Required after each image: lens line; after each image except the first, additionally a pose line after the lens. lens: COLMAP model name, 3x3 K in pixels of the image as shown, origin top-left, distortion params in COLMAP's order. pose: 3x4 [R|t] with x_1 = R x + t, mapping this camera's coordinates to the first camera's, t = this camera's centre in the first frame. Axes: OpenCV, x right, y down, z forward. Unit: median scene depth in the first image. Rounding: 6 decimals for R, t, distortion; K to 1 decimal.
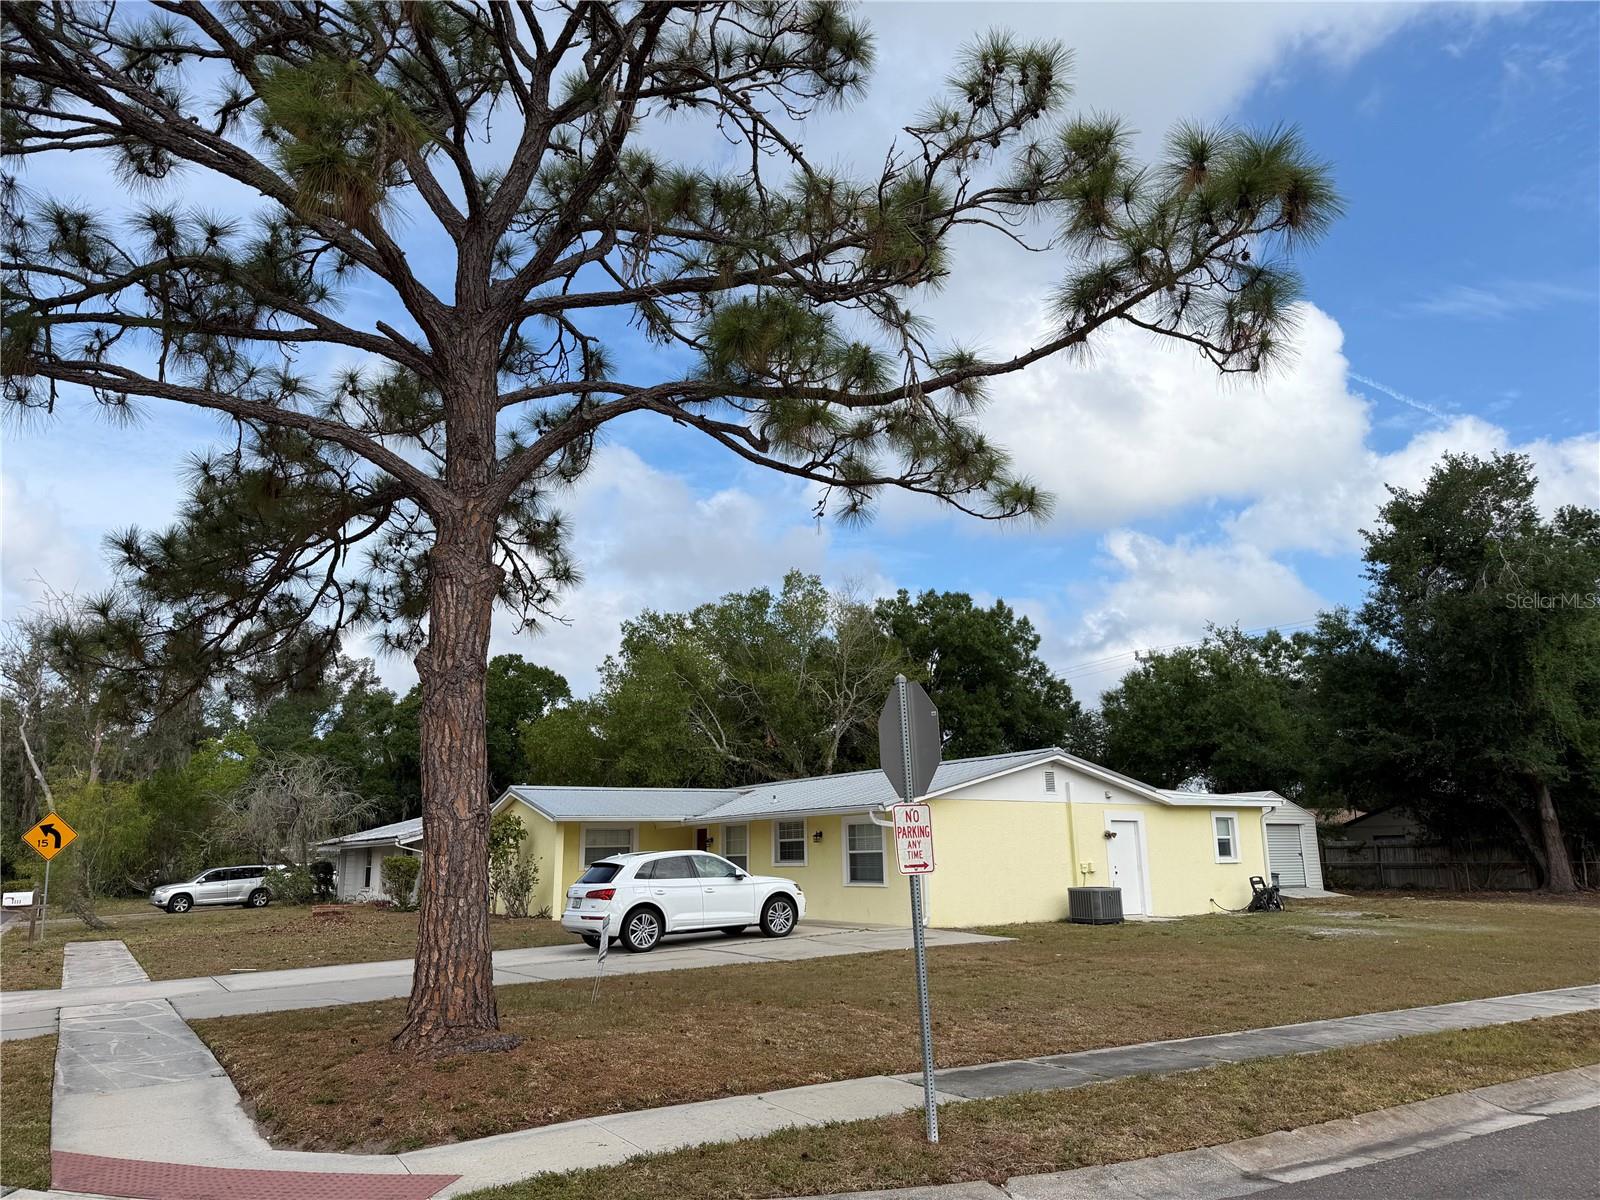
lens RADIAL K [[1140.1, 0, 812.3], [0, 1140.1, 575.2], [0, 0, 1]] dist [0.119930, -0.217591]
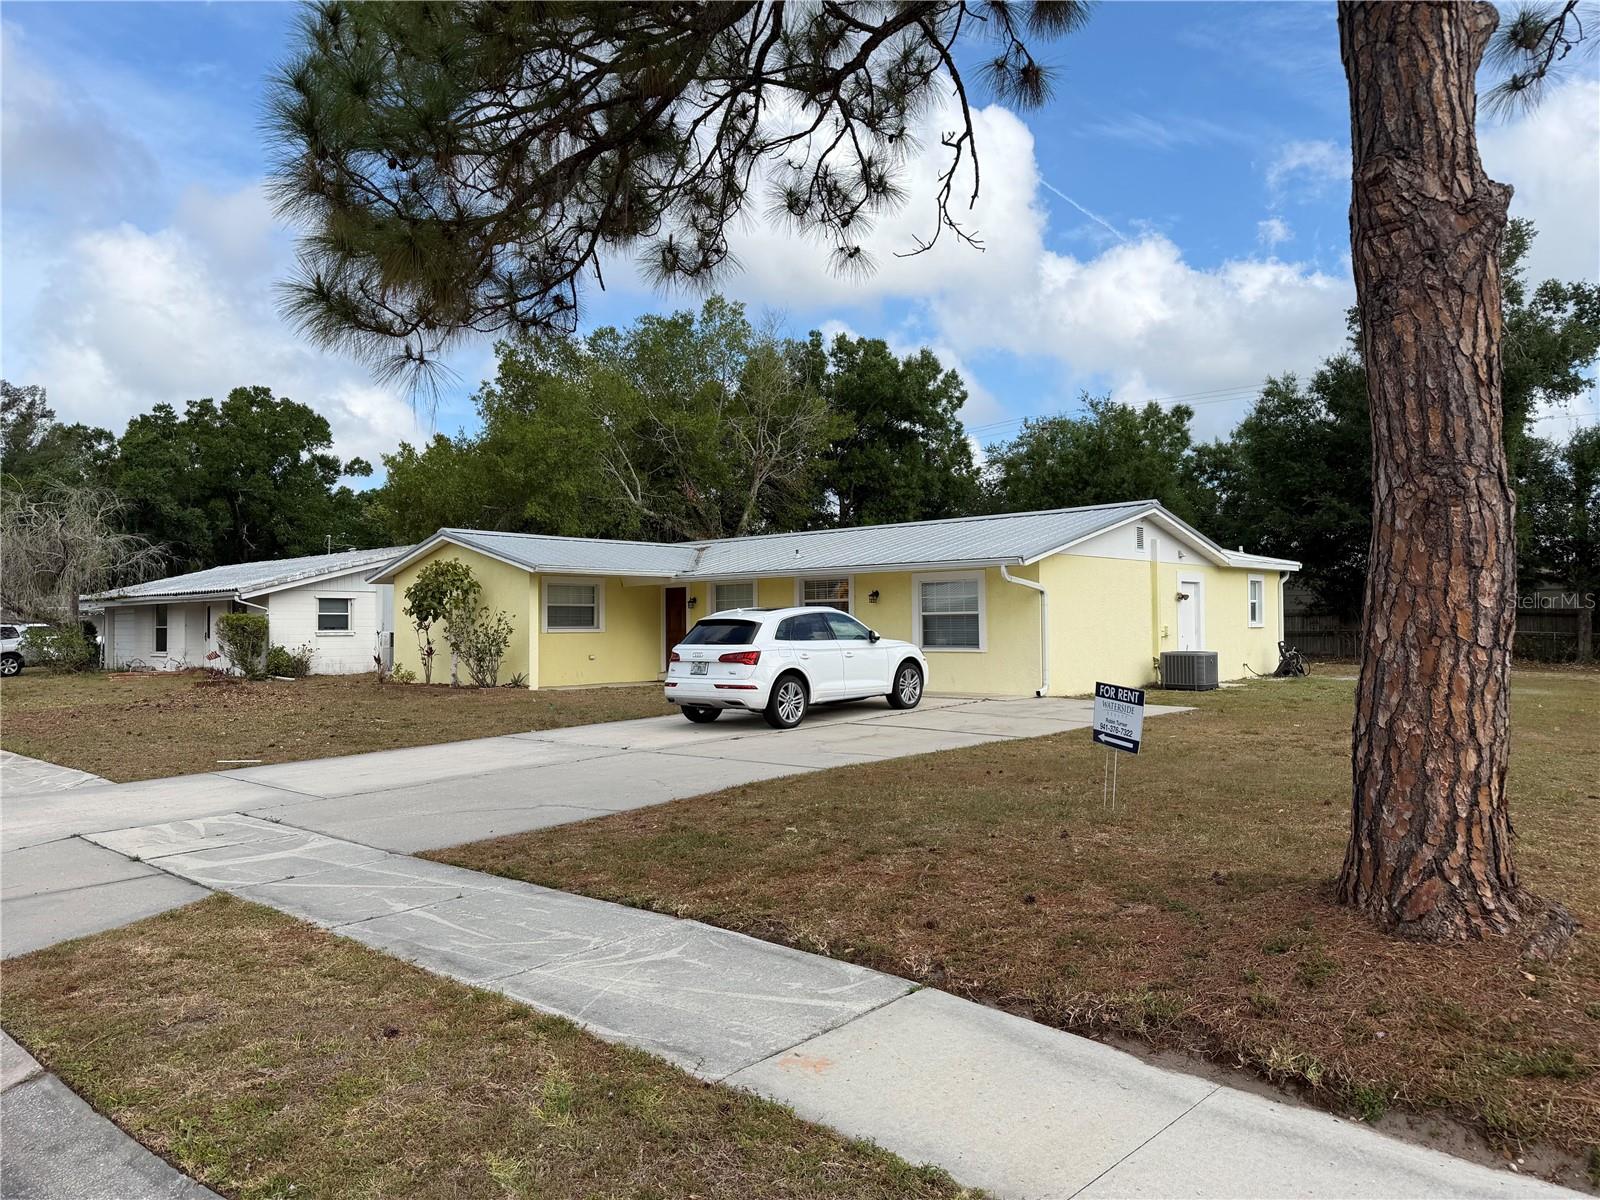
lens RADIAL K [[1138.4, 0, 810.8], [0, 1138.4, 589.6], [0, 0, 1]] dist [0.062984, -0.090556]
pose [[0.964426, 0.015962, 0.263871, -0.217504], [-0.069479, 0.978388, 0.194755, 0.051671], [-0.255060, -0.206160, 0.944692, 0.178506]]
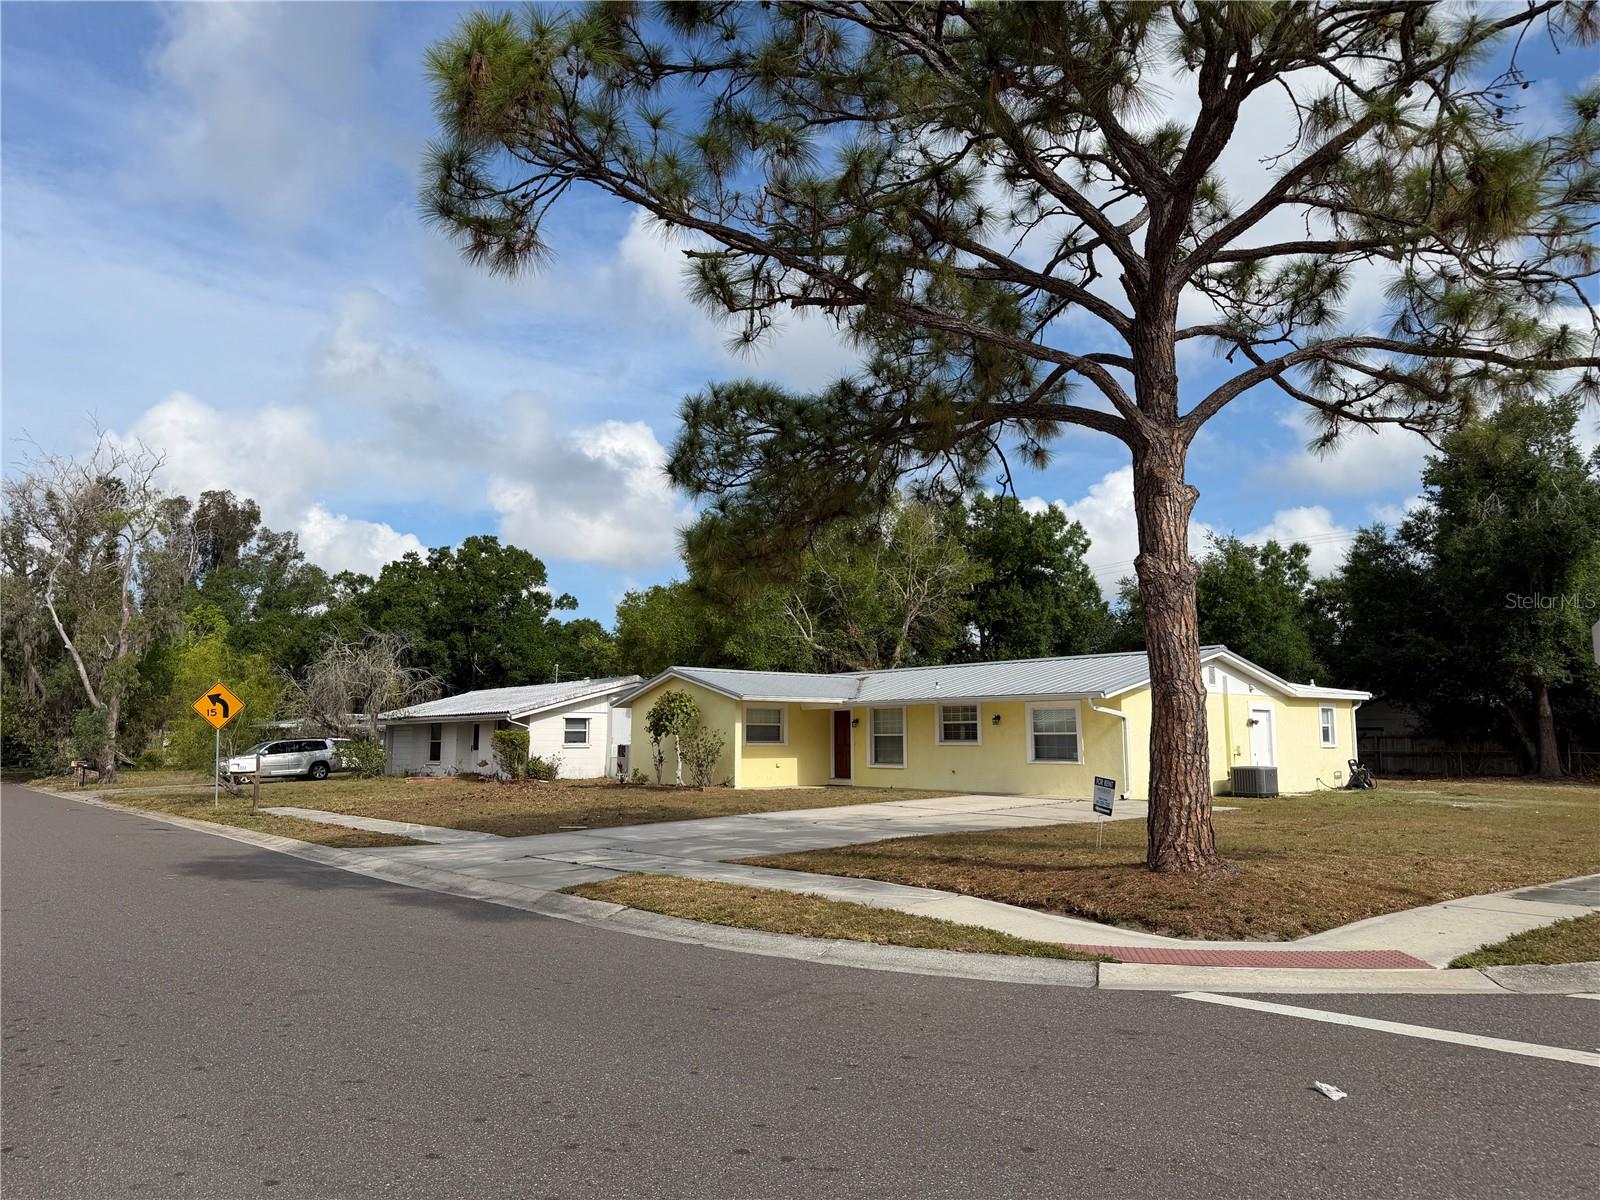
lens RADIAL K [[1150.9, 0, 806.5], [0, 1150.9, 590.2], [0, 0, 1]] dist [0.134294, -0.289868]
pose [[0.991790, 0.030666, 0.124148, -0.262542], [-0.043884, 0.993485, 0.105179, -0.003317], [-0.120114, -0.109764, 0.986673, -0.049468]]
